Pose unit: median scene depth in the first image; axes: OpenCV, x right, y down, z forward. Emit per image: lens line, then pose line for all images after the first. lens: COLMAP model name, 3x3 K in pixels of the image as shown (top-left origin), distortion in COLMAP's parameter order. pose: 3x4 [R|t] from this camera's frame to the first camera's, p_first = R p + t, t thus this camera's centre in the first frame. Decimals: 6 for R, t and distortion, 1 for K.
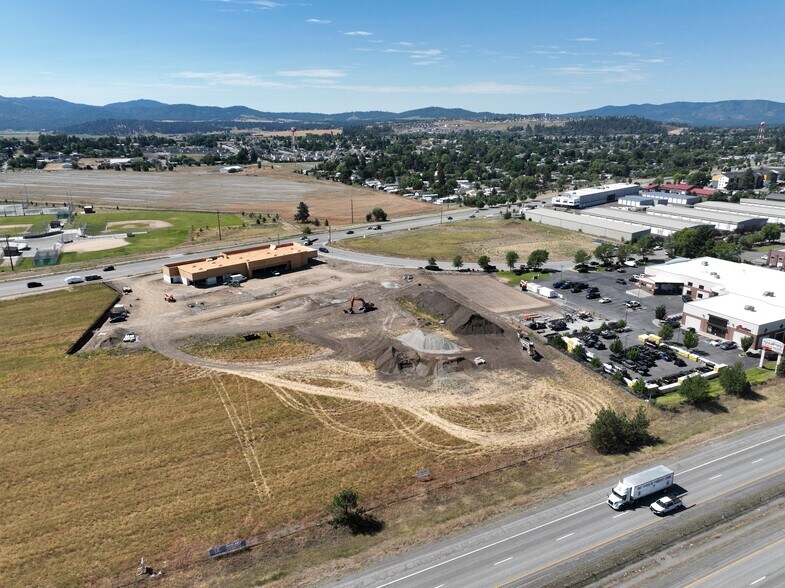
lens RADIAL K [[557.8, 0, 395.8], [0, 557.8, 288.7], [0, 0, 1]] dist [0.004853, 0.003277]
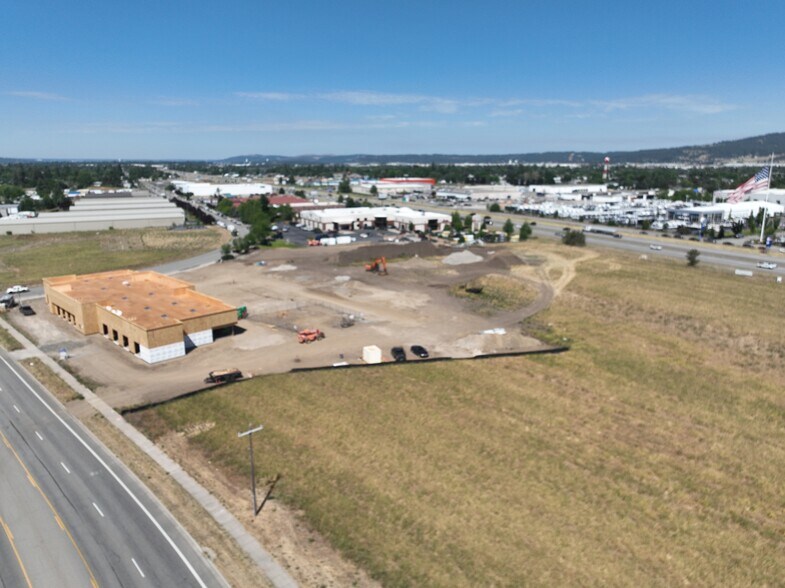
lens RADIAL K [[563.8, 0, 392.5], [0, 563.8, 294.0], [0, 0, 1]] dist [0.004985, 0.001102]
pose [[-0.017917, -0.224095, 0.974403, -0.830688], [0.286913, 0.932419, 0.219715, -0.108119], [-0.957789, 0.283506, 0.047590, 0.772452]]
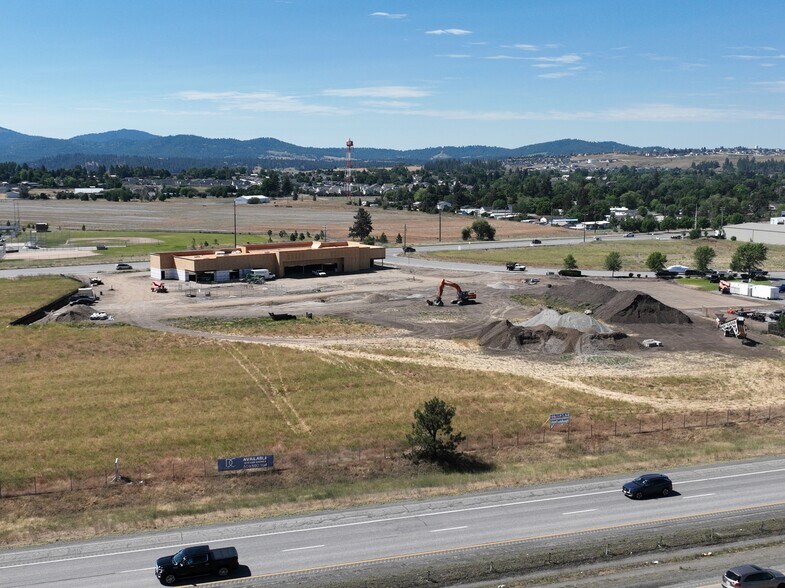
lens RADIAL K [[912.7, 0, 397.5], [0, 912.7, 293.5], [0, 0, 1]] dist [0.003596, 0.016338]
pose [[0.992871, 0.019672, -0.117562, -0.005064], [-0.037156, 0.988224, -0.148432, 0.149111], [0.113258, 0.151742, 0.981910, -0.006544]]
